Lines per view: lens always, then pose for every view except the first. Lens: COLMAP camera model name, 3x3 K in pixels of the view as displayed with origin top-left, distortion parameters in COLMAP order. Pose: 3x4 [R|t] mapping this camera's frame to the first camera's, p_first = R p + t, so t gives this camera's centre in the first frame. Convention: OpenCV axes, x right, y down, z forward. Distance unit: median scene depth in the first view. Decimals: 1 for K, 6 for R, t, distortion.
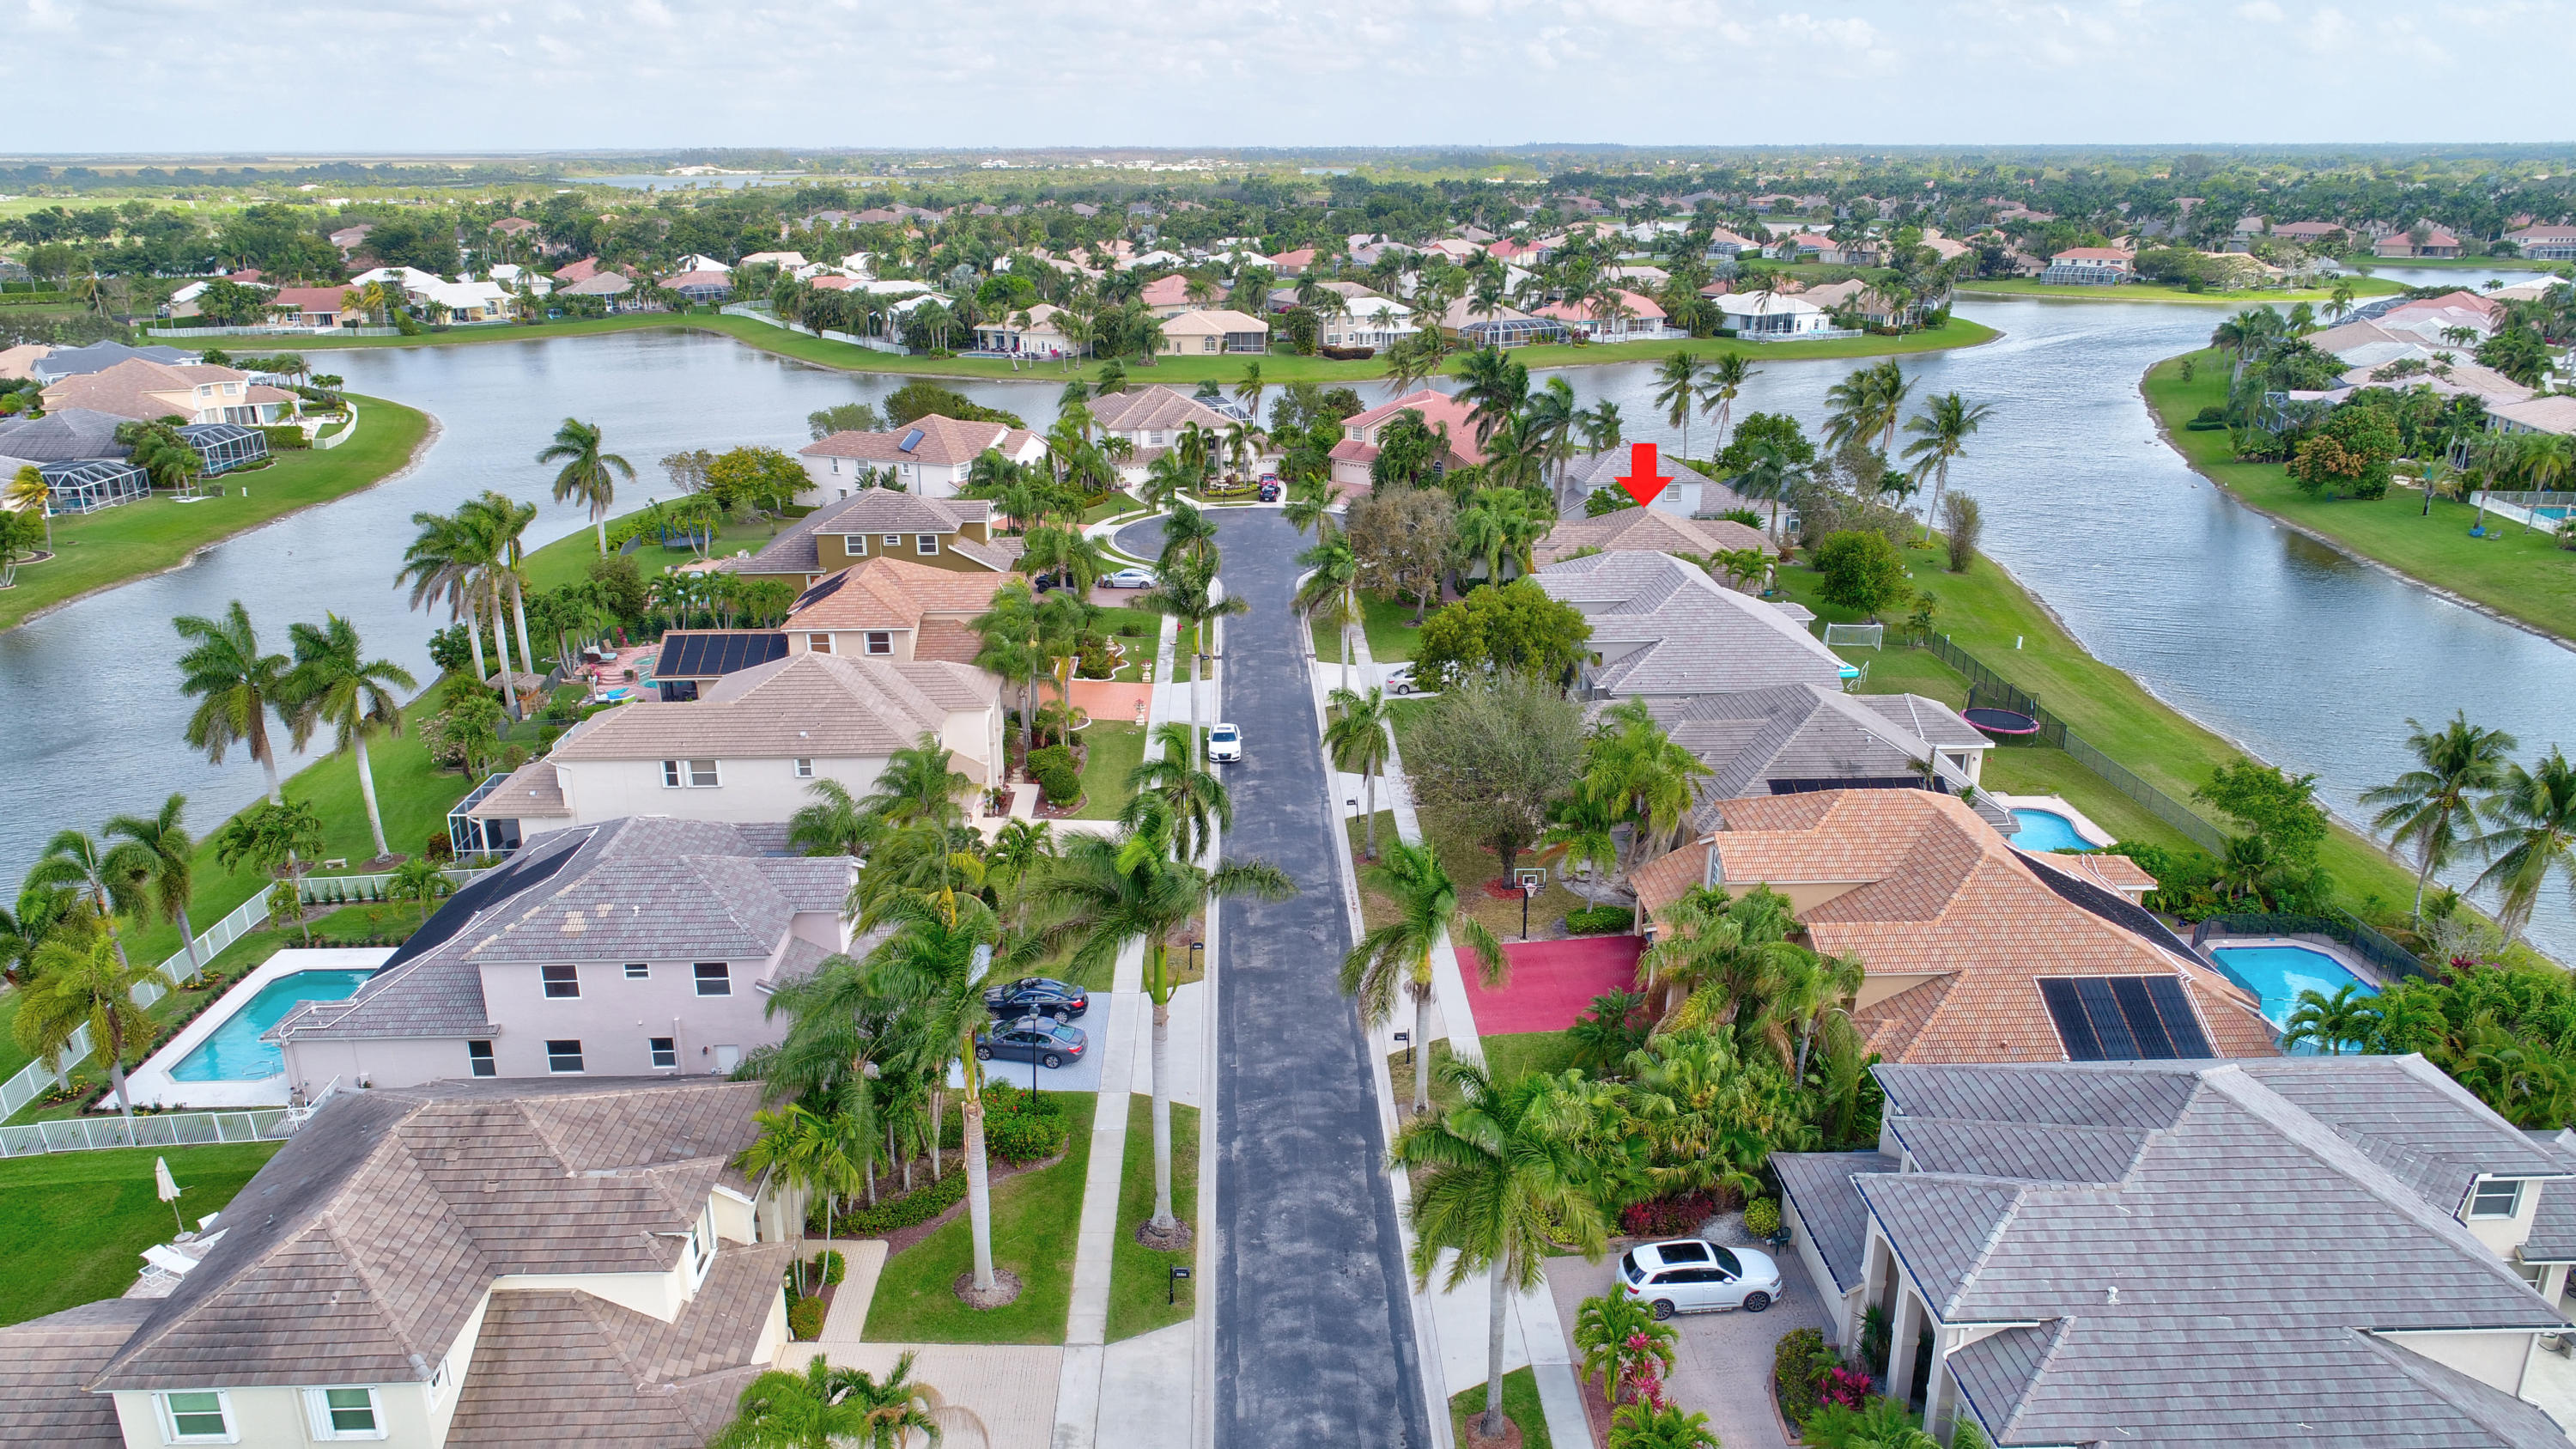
lens RADIAL K [[1735.9, 0, 1288.0], [0, 1735.9, 724.5], [0, 0, 1]] dist [0.009582, 0.002574]
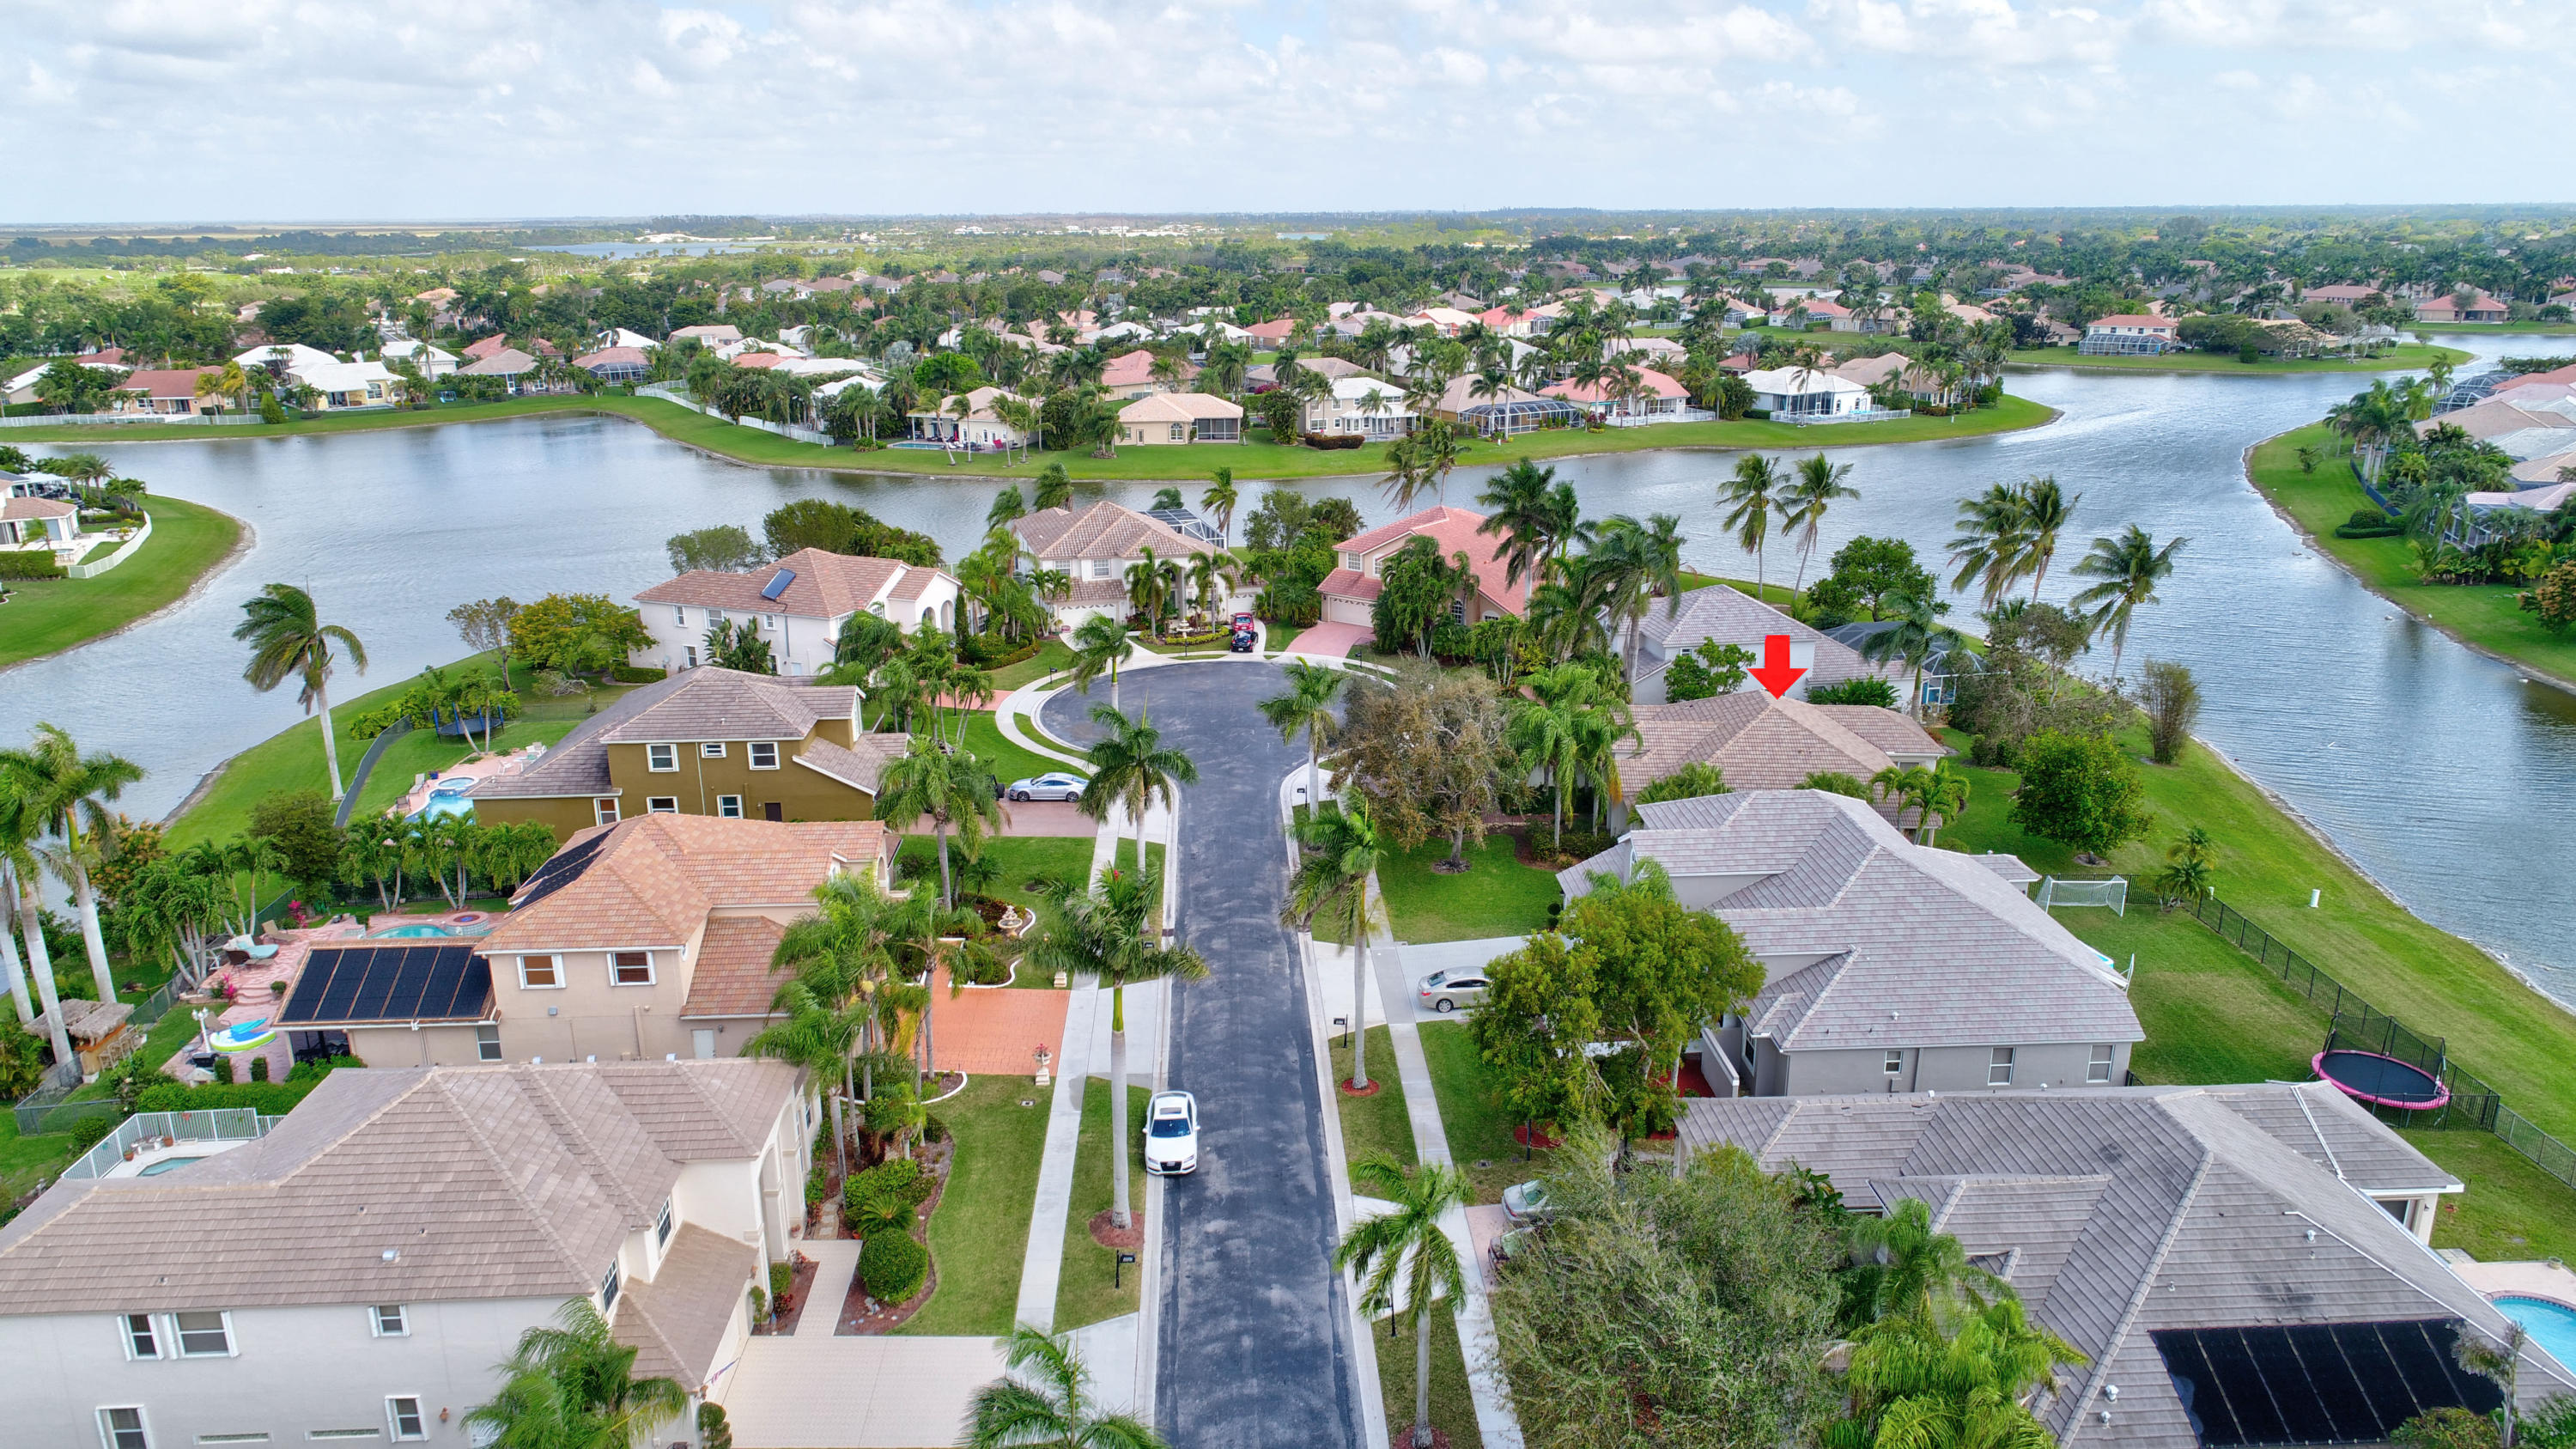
lens RADIAL K [[1735.9, 0, 1288.0], [0, 1735.9, 724.5], [0, 0, 1]] dist [0.009582, 0.002574]
pose [[0.999902, -0.007164, 0.011990, -0.000263], [0.007571, 0.999386, -0.034223, -0.040640], [-0.011738, 0.034310, 0.999342, 0.127361]]
